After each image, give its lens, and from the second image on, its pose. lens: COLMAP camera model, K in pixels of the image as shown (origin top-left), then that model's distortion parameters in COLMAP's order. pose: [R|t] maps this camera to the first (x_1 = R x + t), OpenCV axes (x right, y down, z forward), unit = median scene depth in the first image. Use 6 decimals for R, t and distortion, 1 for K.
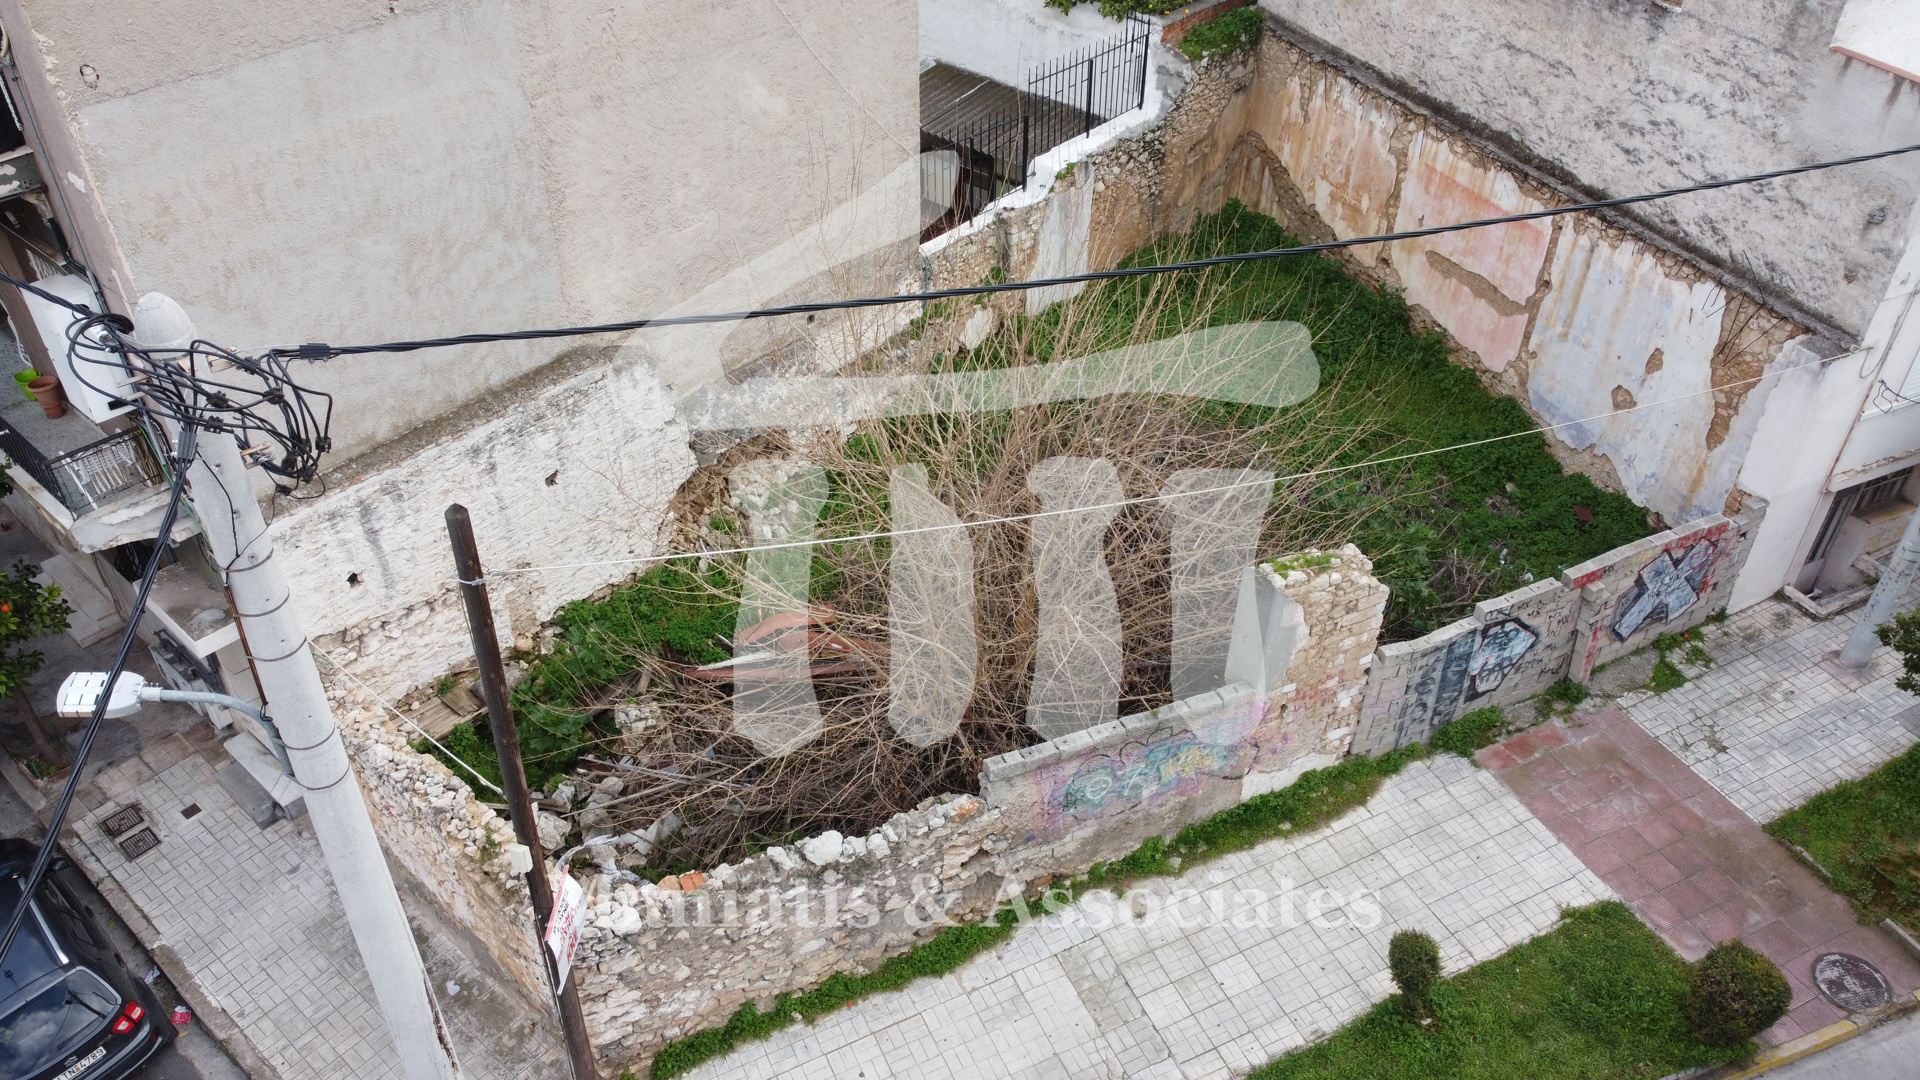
lens RADIAL K [[1447.7, 0, 957.9], [0, 1447.7, 539.2], [0, 0, 1]] dist [0.005592, -0.007043]
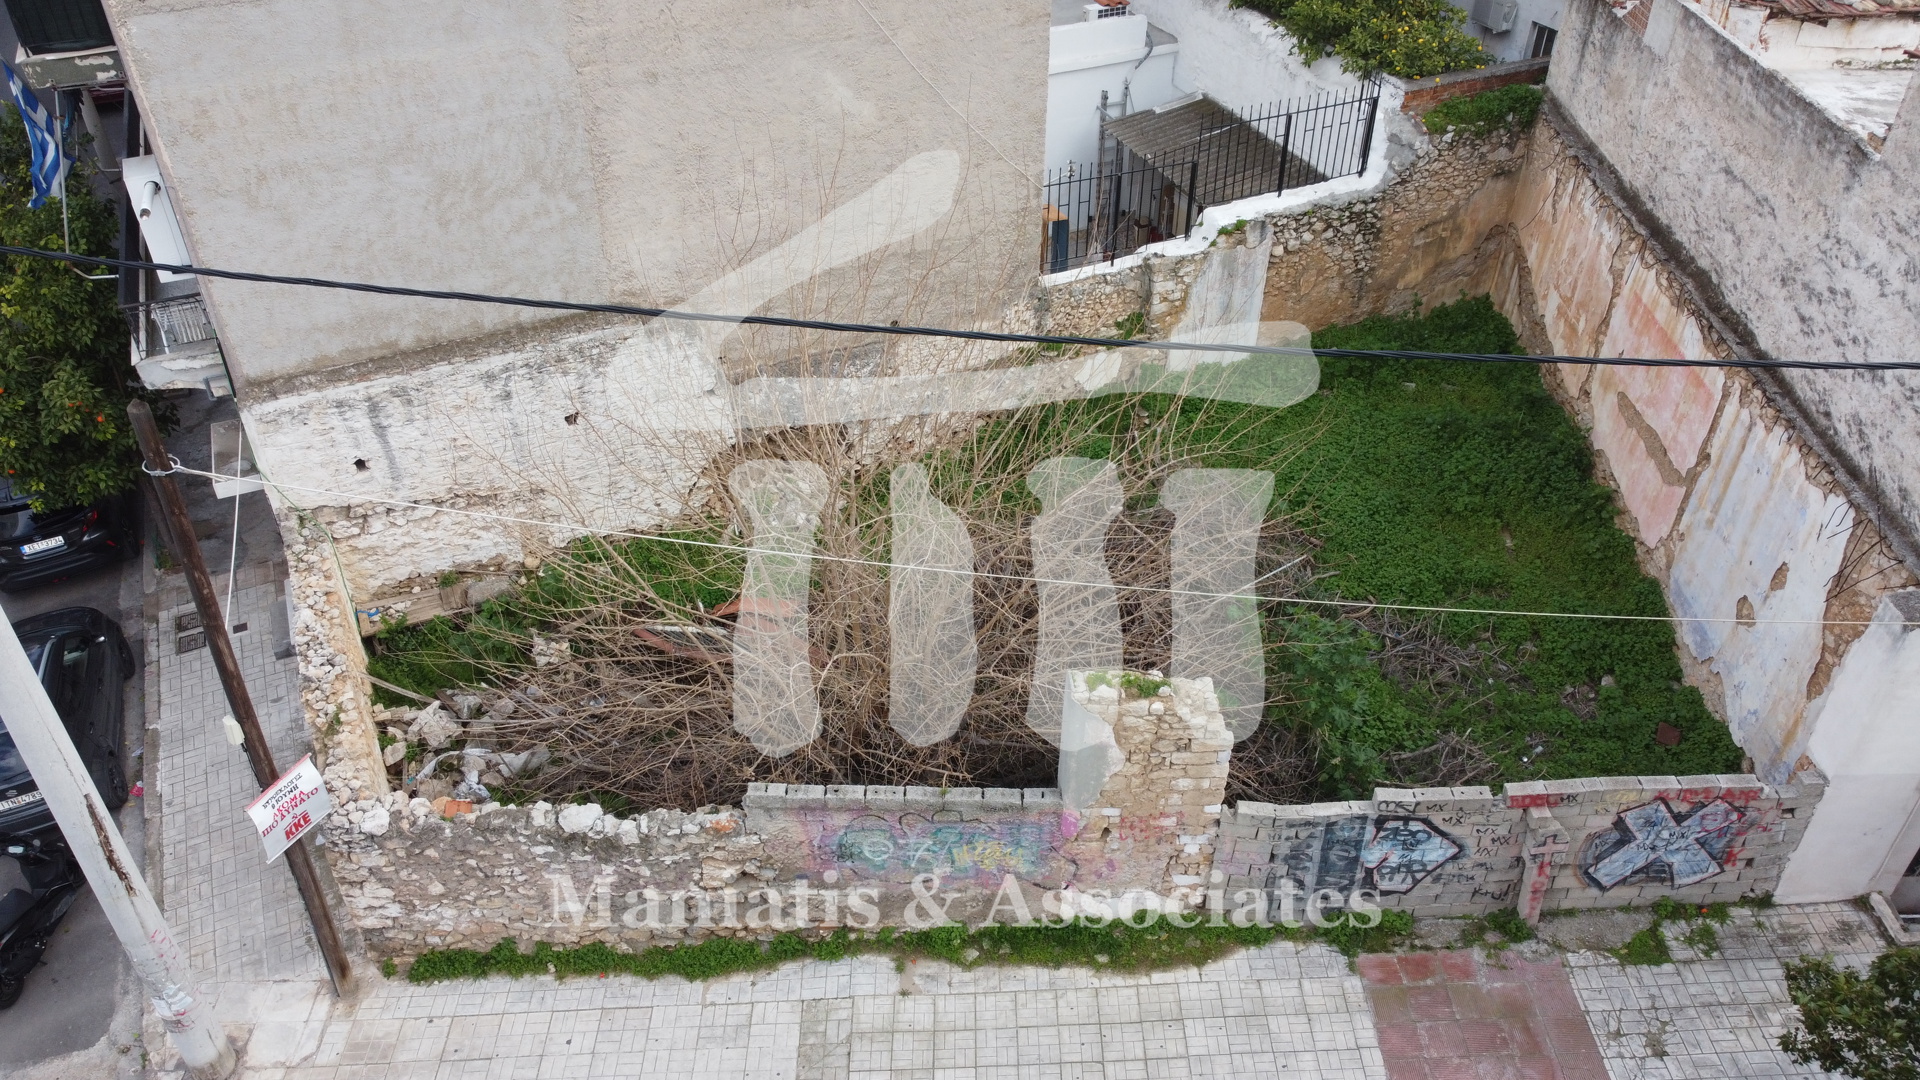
lens RADIAL K [[1447.7, 0, 957.9], [0, 1447.7, 539.2], [0, 0, 1]] dist [0.005592, -0.007043]
pose [[0.911807, 0.245294, -0.329302, 0.366724], [-0.246195, 0.968408, 0.039666, -0.070437], [0.328628, 0.044904, 0.943391, 0.089673]]
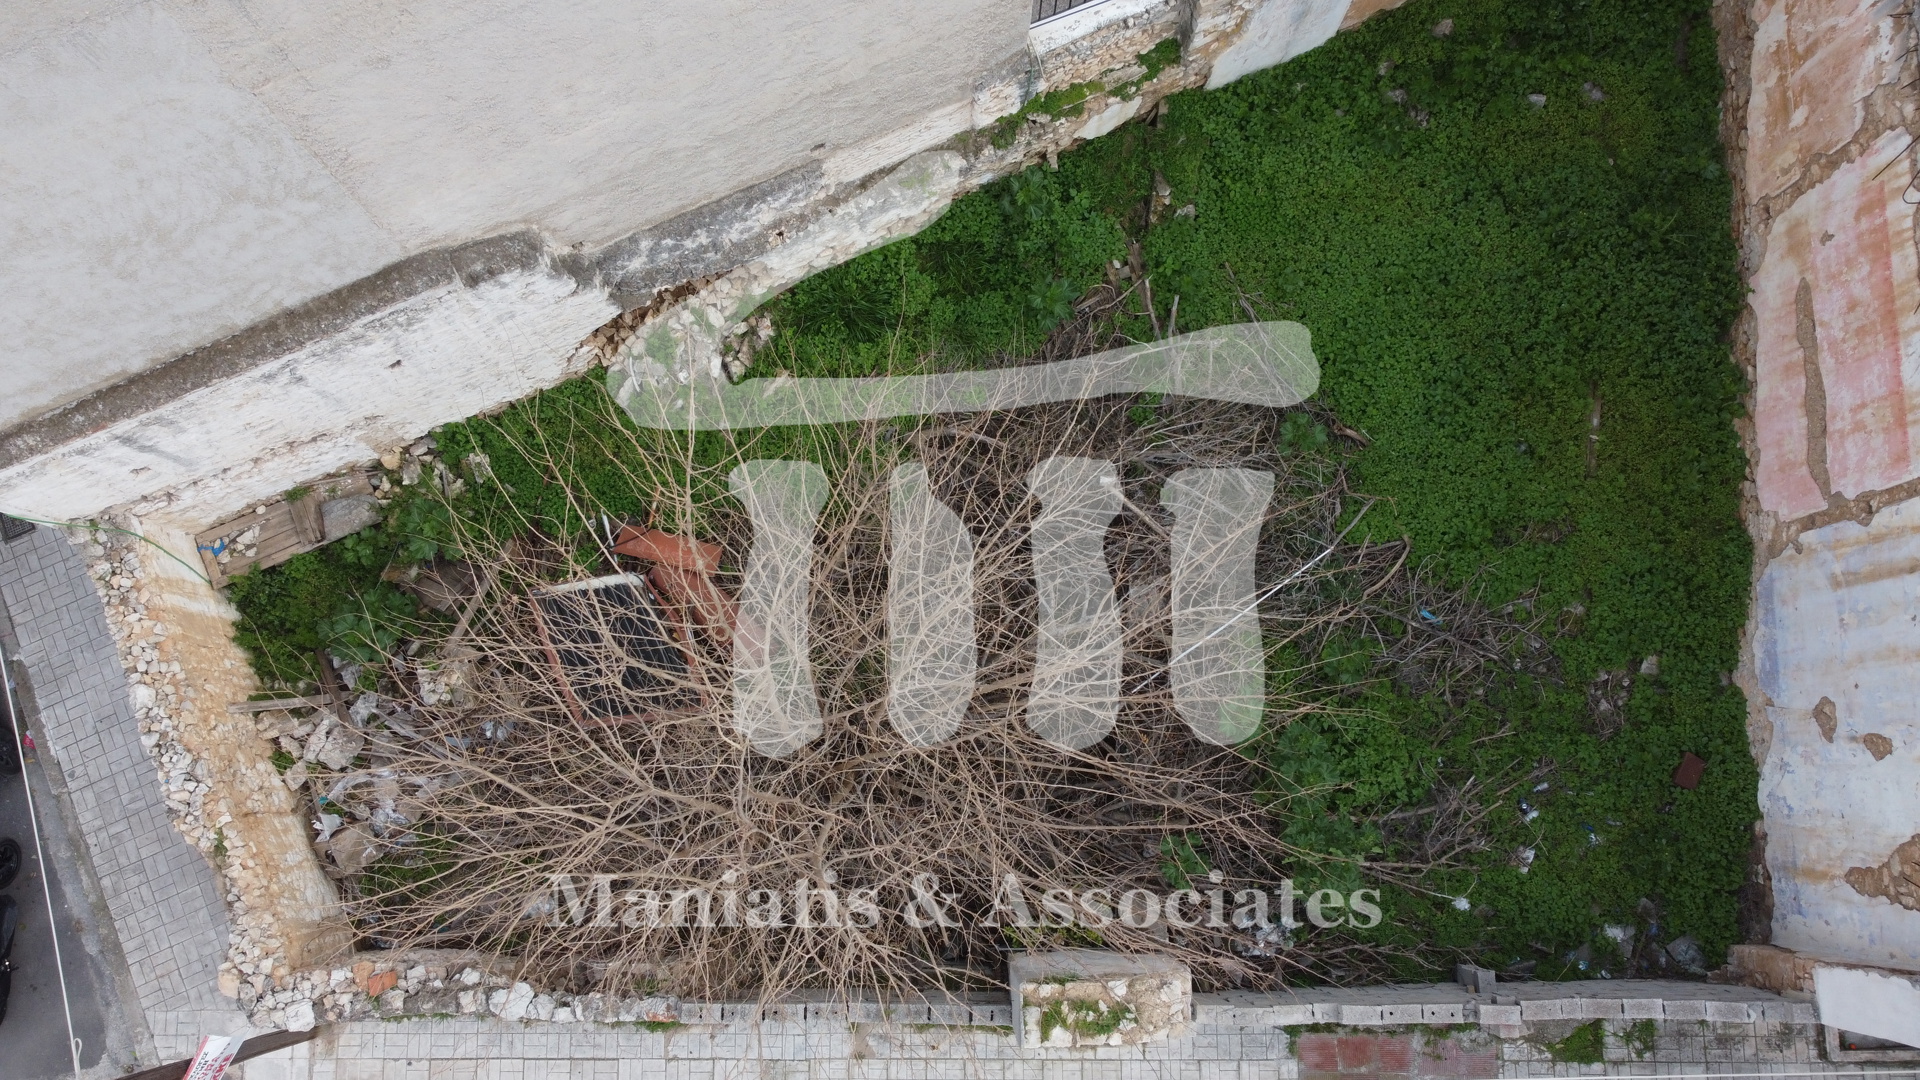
lens RADIAL K [[1450.9, 0, 961.3], [0, 1450.9, 534.4], [0, 0, 1]] dist [0.003307, -0.003684]
pose [[0.911048, 0.405313, -0.075586, 0.110339], [-0.249143, 0.687263, 0.682347, -0.628023], [0.328512, -0.602819, 0.727110, 0.473989]]
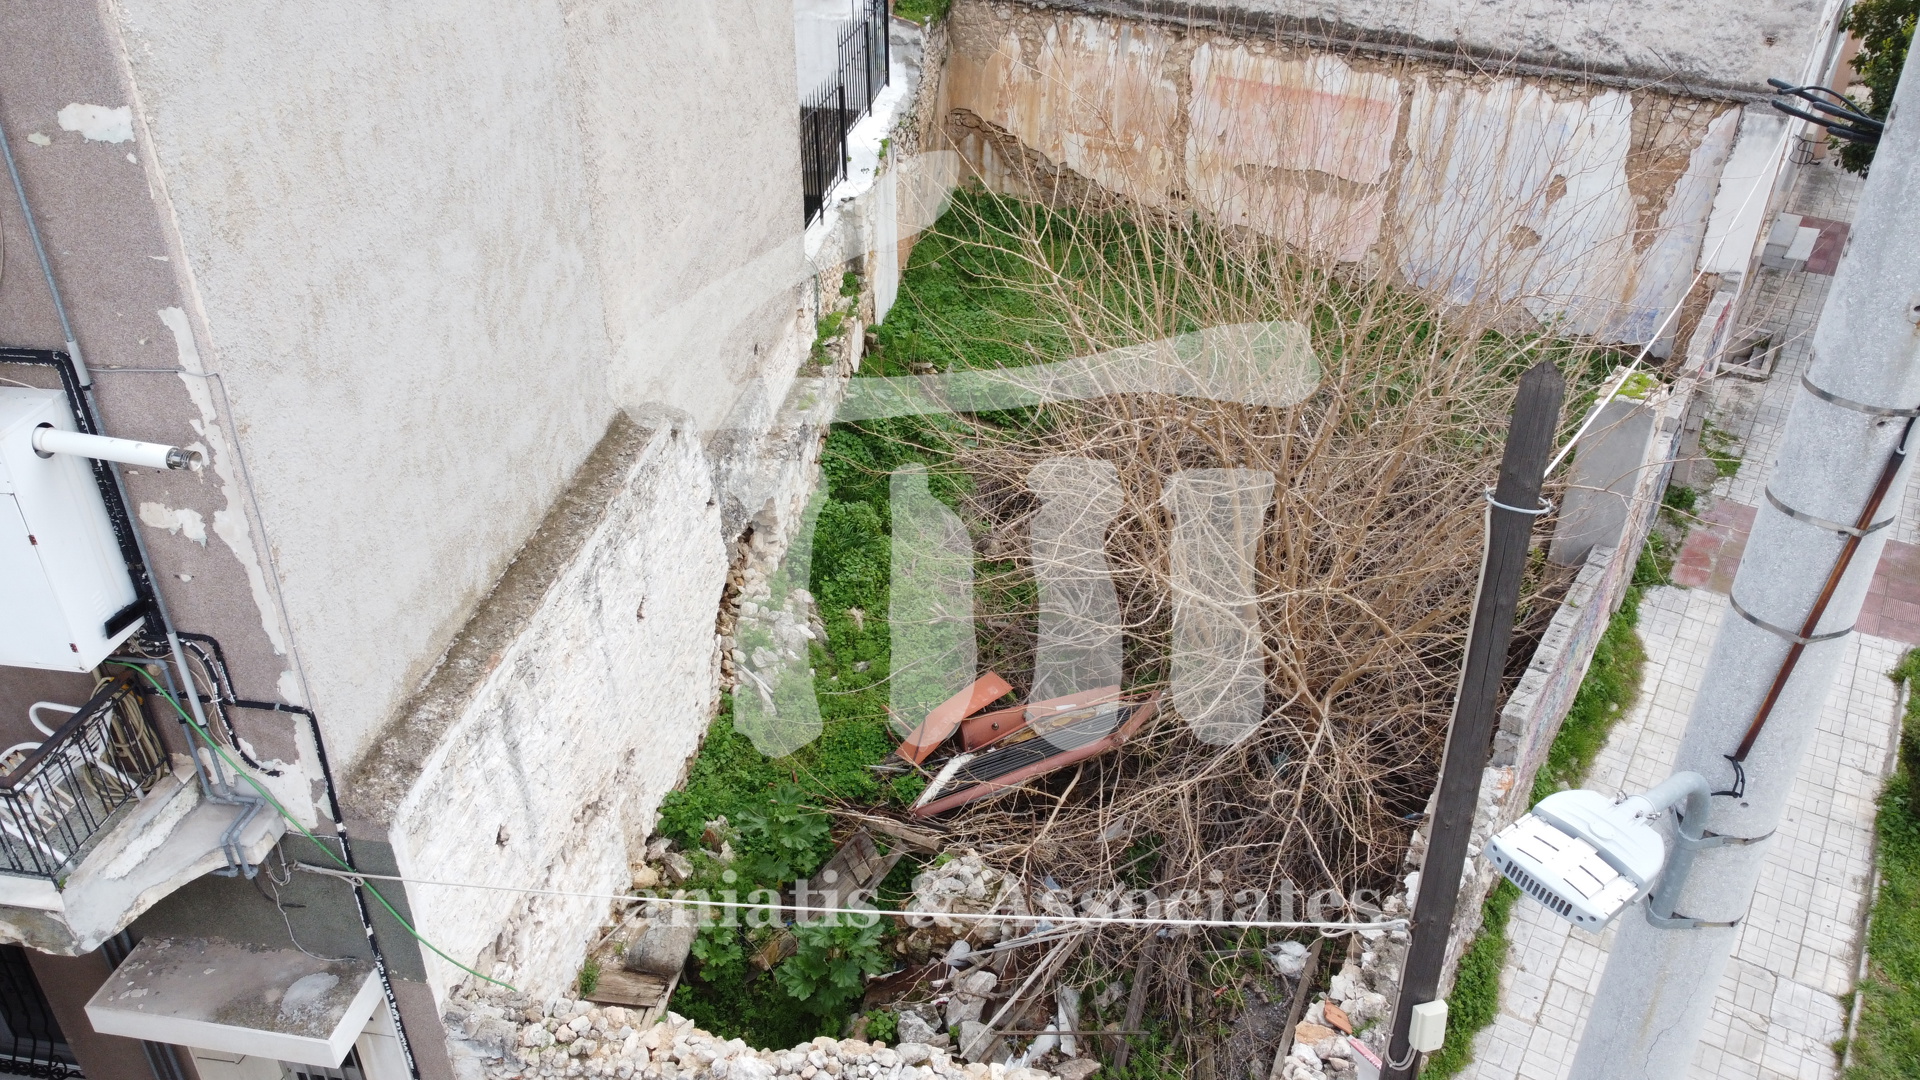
lens RADIAL K [[1447.7, 0, 957.9], [0, 1447.7, 539.2], [0, 0, 1]] dist [0.005592, -0.007043]
pose [[0.840086, -0.285974, 0.460949, -0.467749], [0.329702, 0.943962, -0.015251, -0.015218], [-0.430757, 0.164788, 0.887295, 0.361923]]
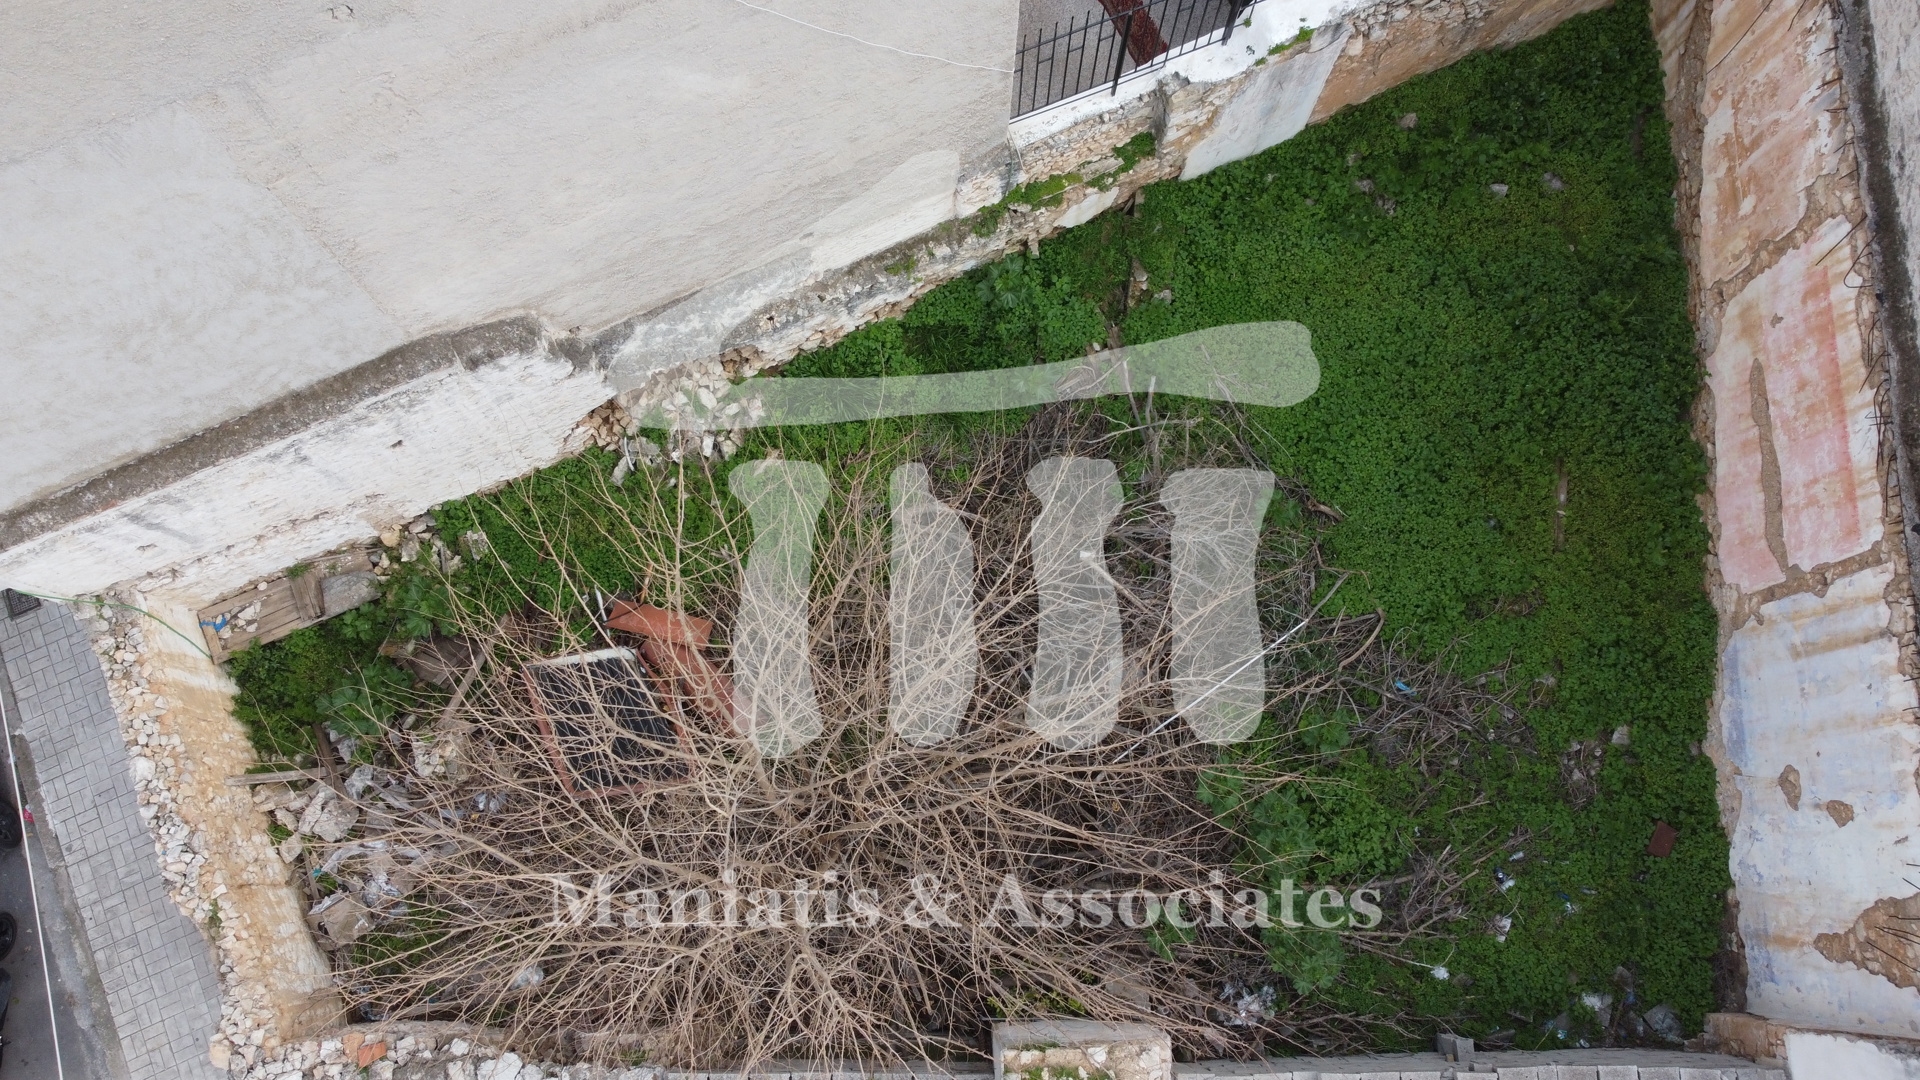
lens RADIAL K [[1450.9, 0, 961.3], [0, 1450.9, 534.4], [0, 0, 1]] dist [0.003307, -0.003684]
pose [[0.912035, 0.398531, -0.096777, 0.121965], [-0.248407, 0.724586, 0.642860, -0.643688], [0.326323, -0.562271, 0.759845, 0.456903]]
